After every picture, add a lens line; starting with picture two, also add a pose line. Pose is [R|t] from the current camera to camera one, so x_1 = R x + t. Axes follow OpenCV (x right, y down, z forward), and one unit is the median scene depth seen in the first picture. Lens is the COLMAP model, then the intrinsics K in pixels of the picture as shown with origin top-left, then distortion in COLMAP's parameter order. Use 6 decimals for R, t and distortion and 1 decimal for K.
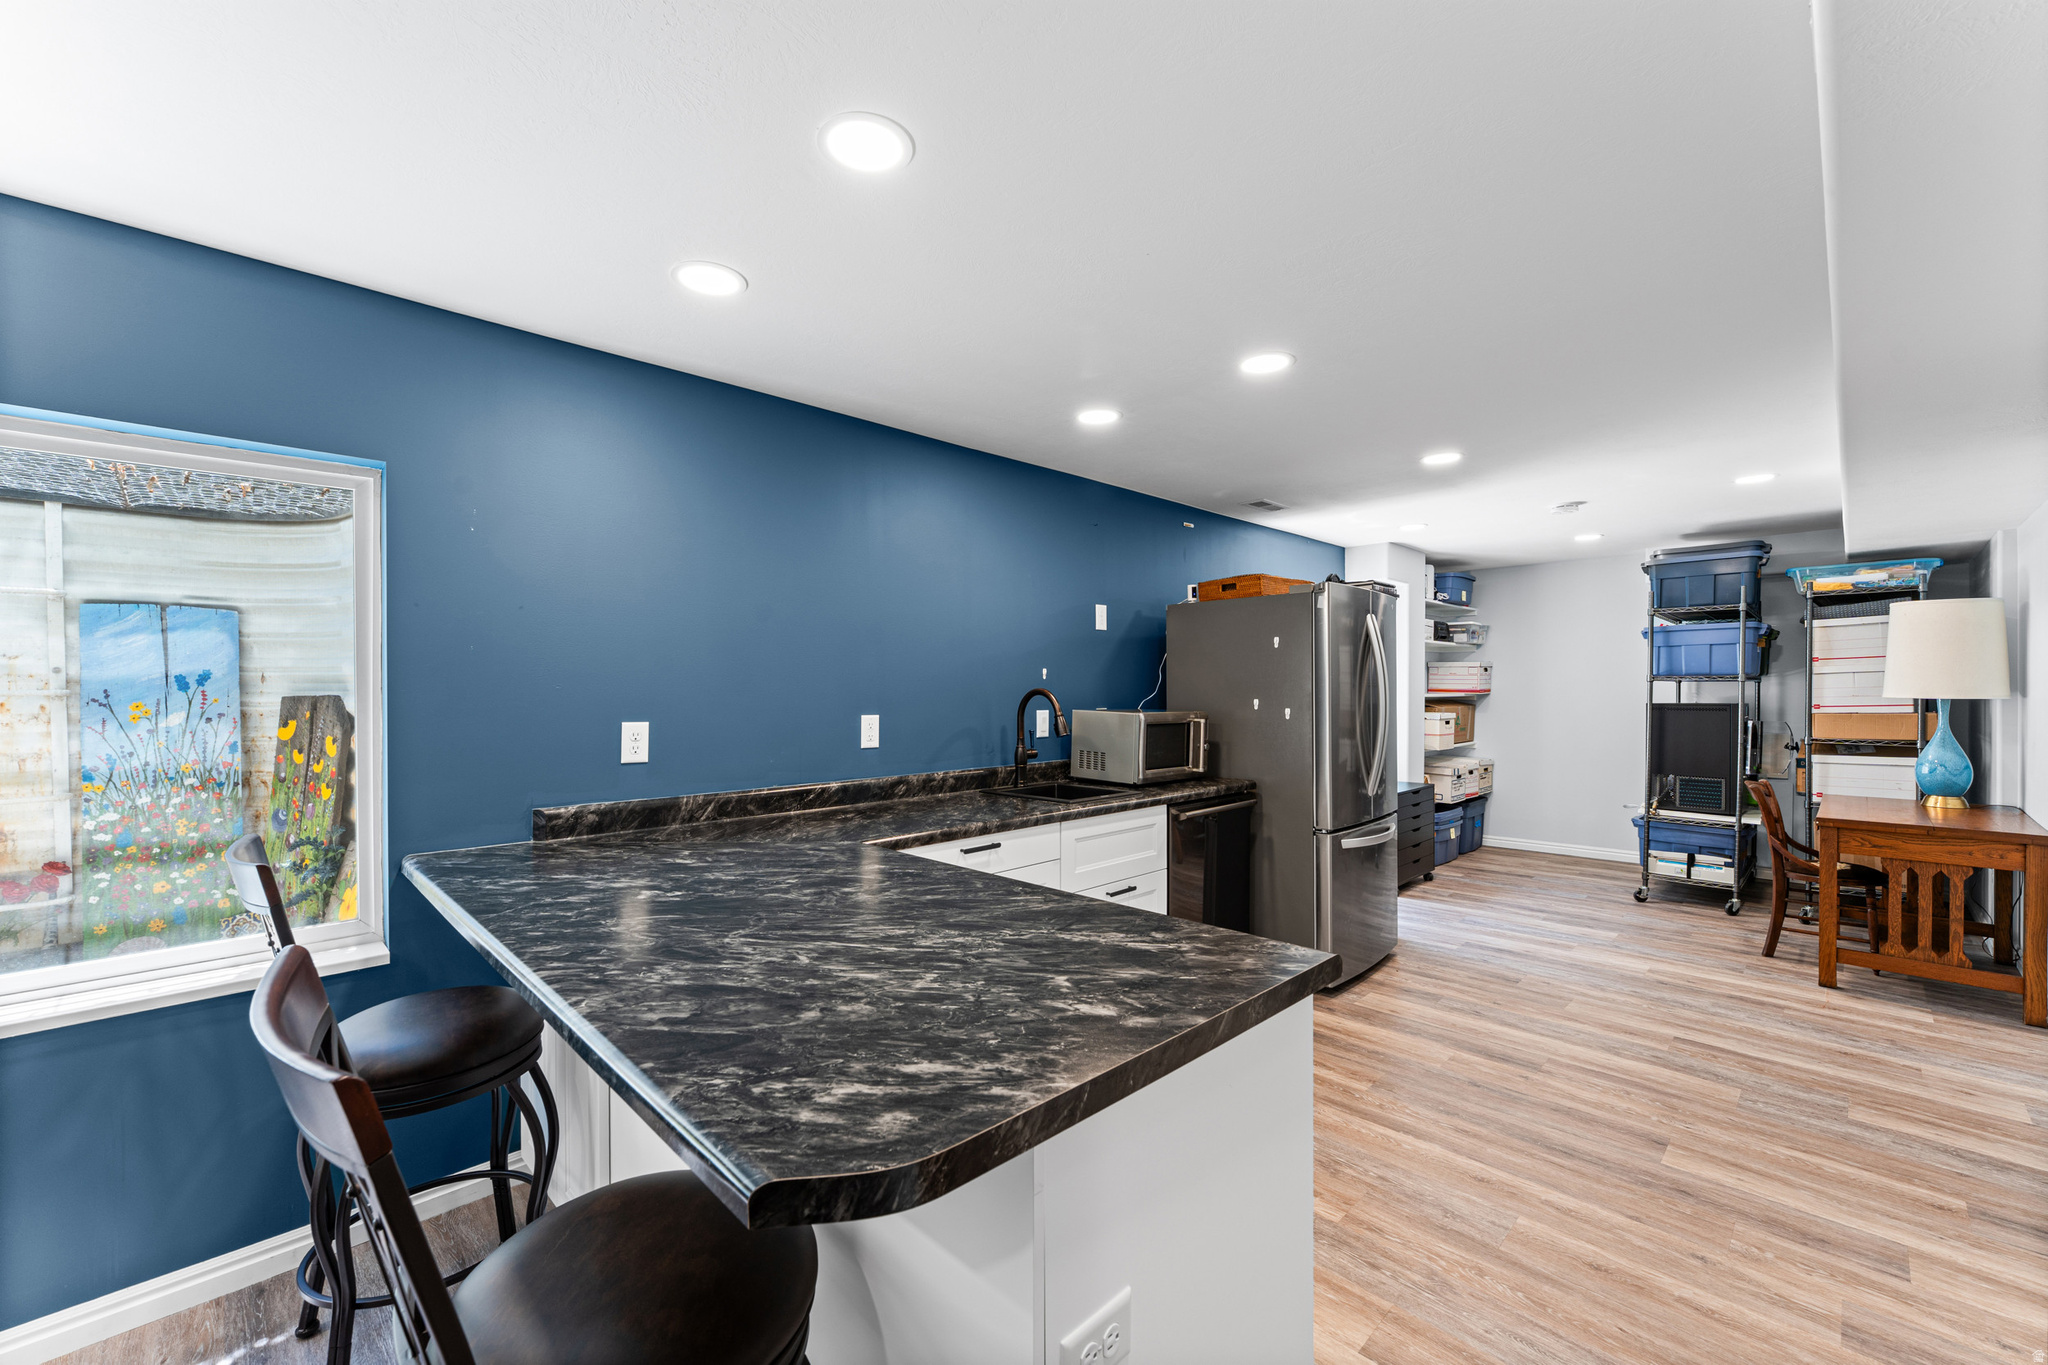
lens RADIAL K [[823.4, 0, 1012.6], [0, 823.4, 697.8], [0, 0, 1]] dist [0.001097, 0.000565]
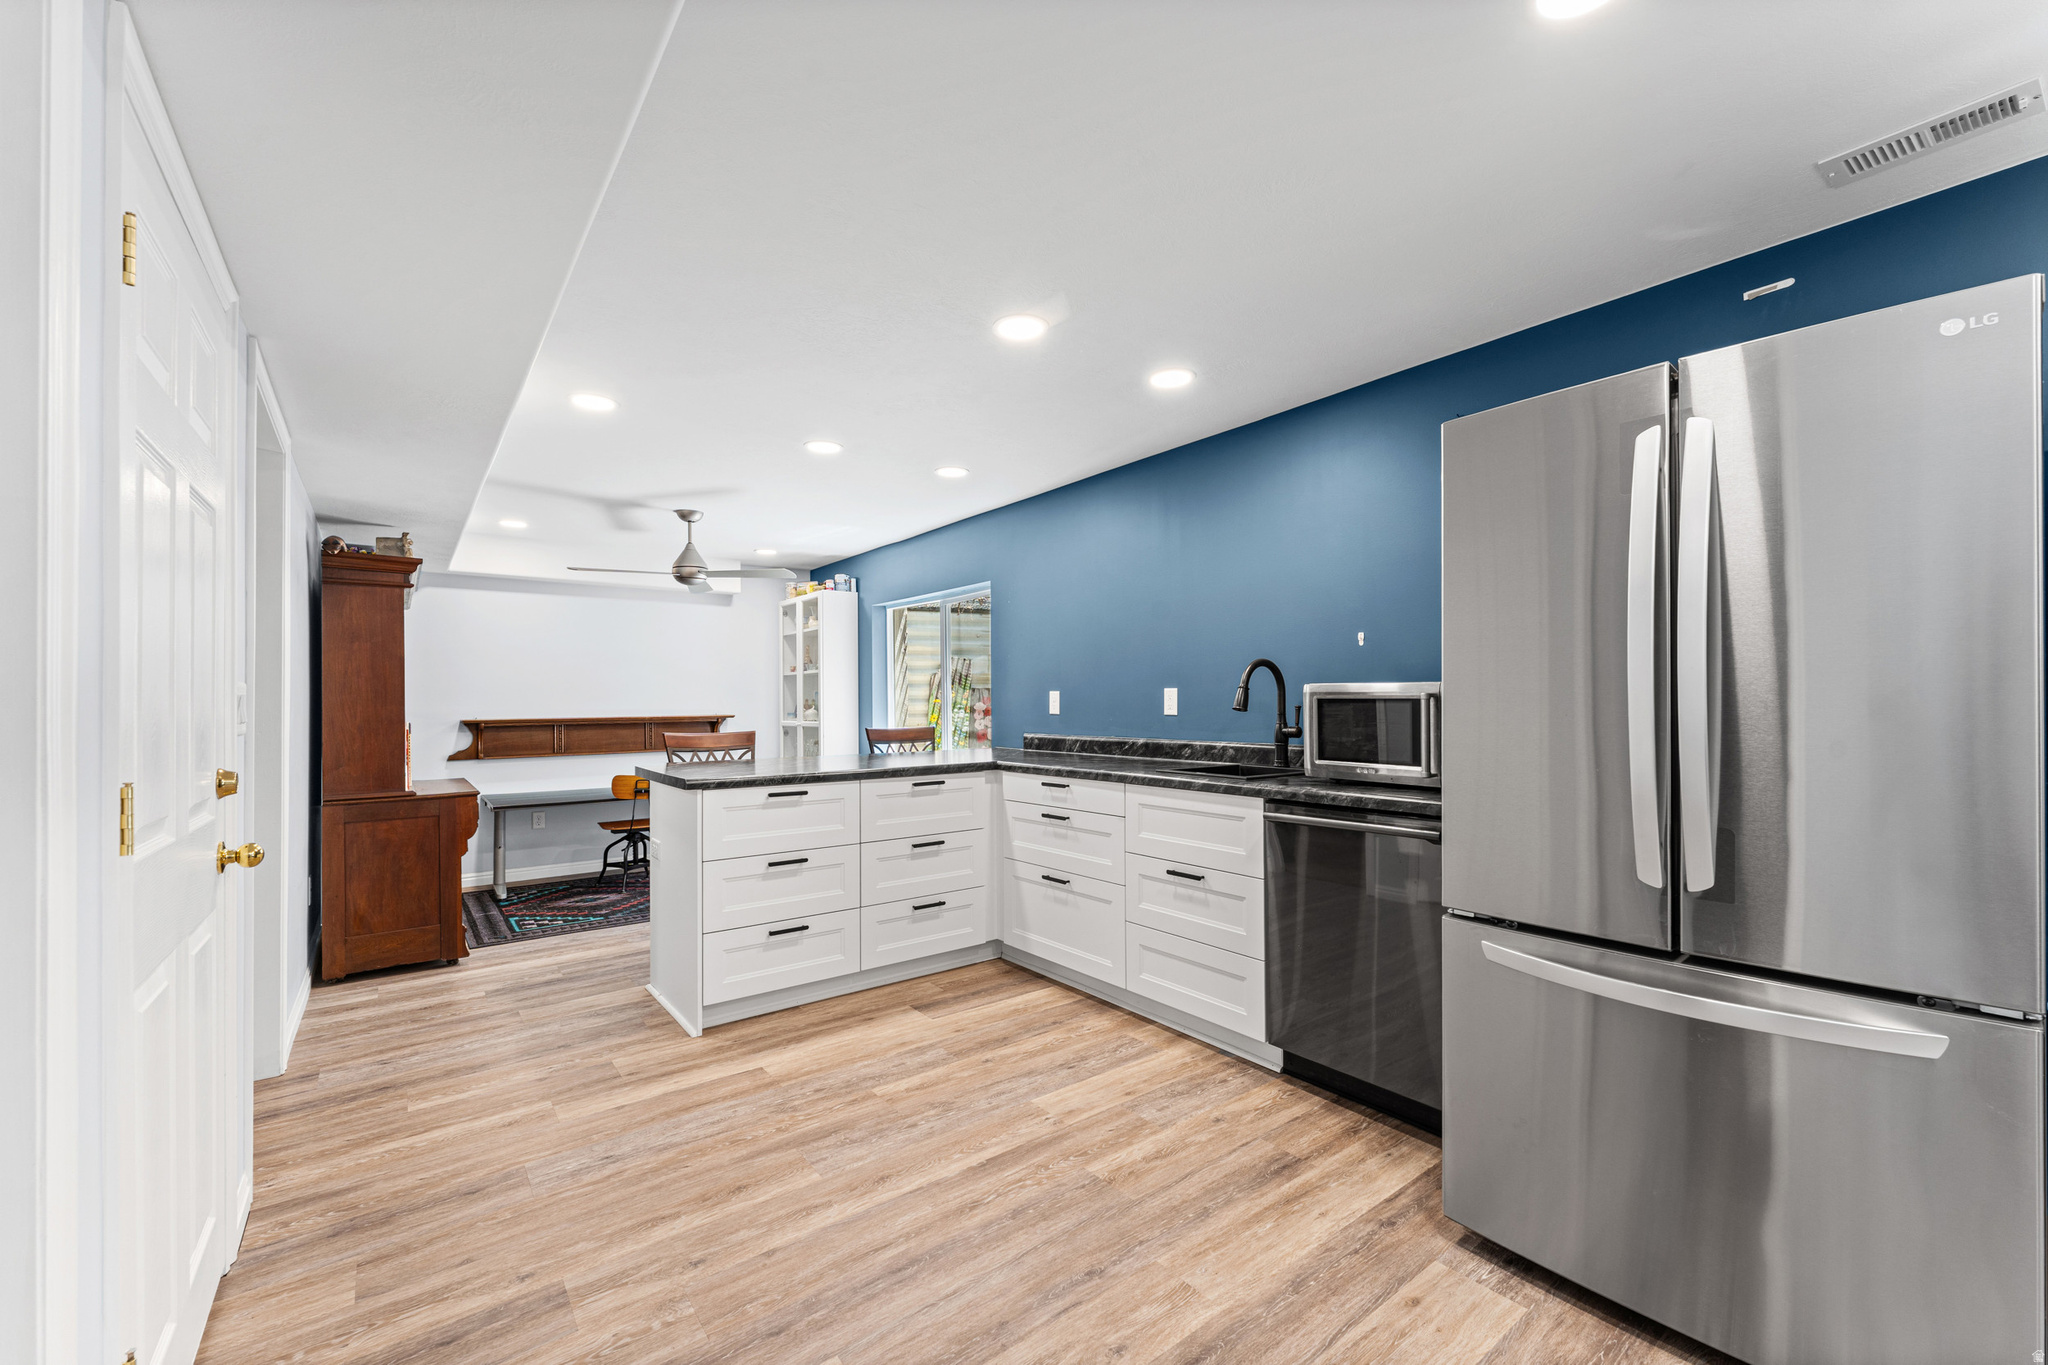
lens RADIAL K [[823.4, 0, 1026.5], [0, 823.4, 692.9], [0, 0, 1]] dist [0.001097, 0.000565]
pose [[-0.116739, -0.006005, -0.993144, 1.253939], [-0.000232, 0.999982, -0.006020, 0.040940], [0.993163, -0.000472, -0.116738, 1.084036]]
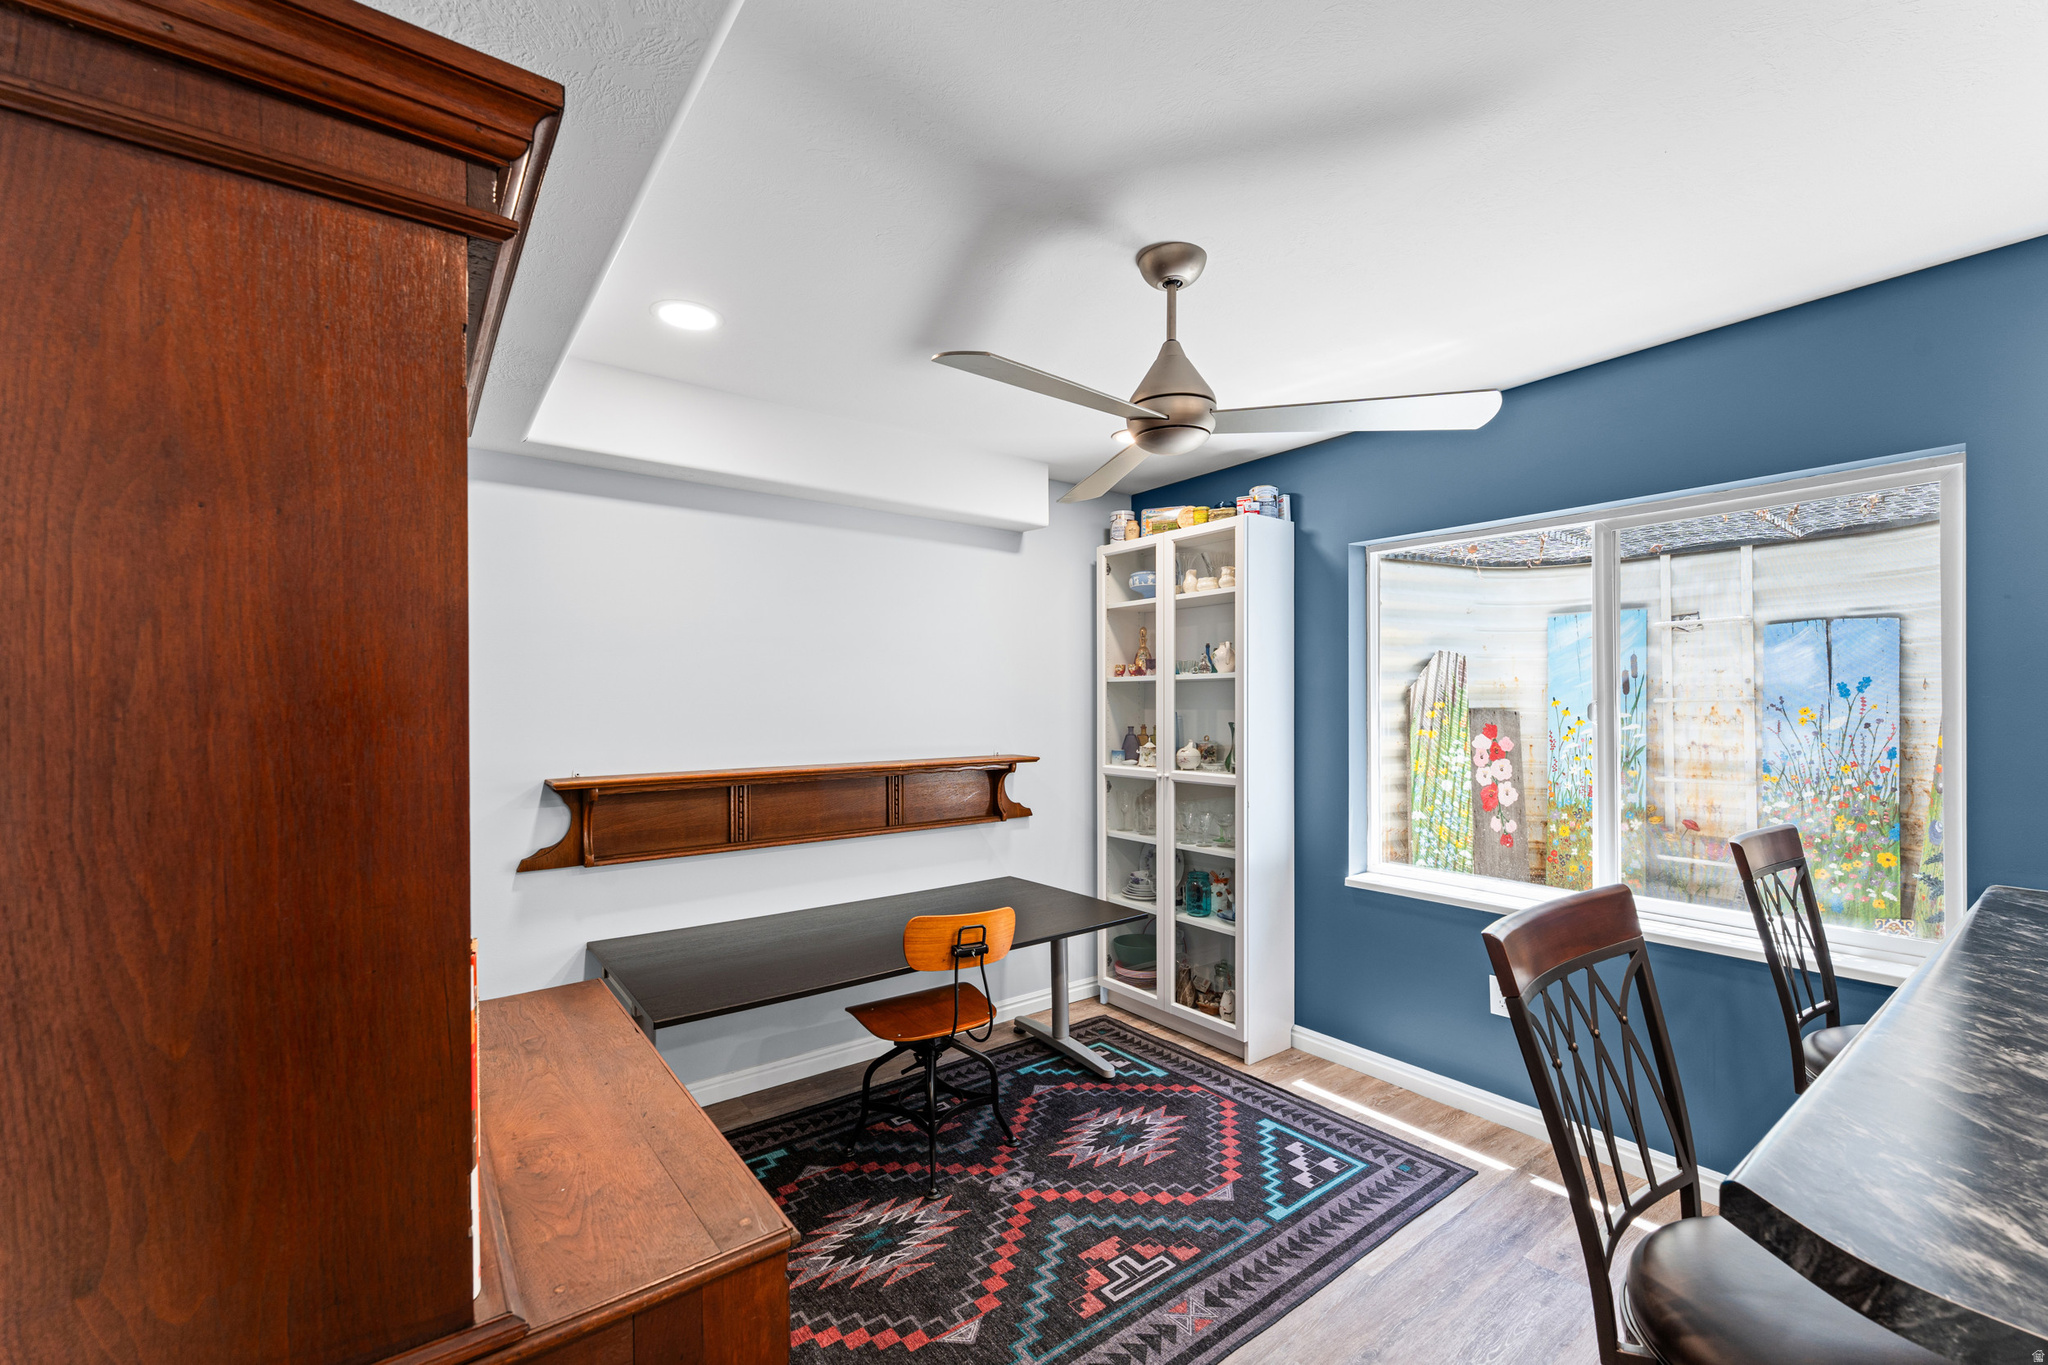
lens RADIAL K [[823.4, 0, 1005.5], [0, 823.4, 696.9], [0, 0, 1]] dist [0.001097, 0.000565]
pose [[-0.131012, -0.000721, -0.991380, 0.207900], [-0.006003, 0.999982, 0.000066, -0.002563], [0.991363, 0.005960, -0.131014, 0.054886]]
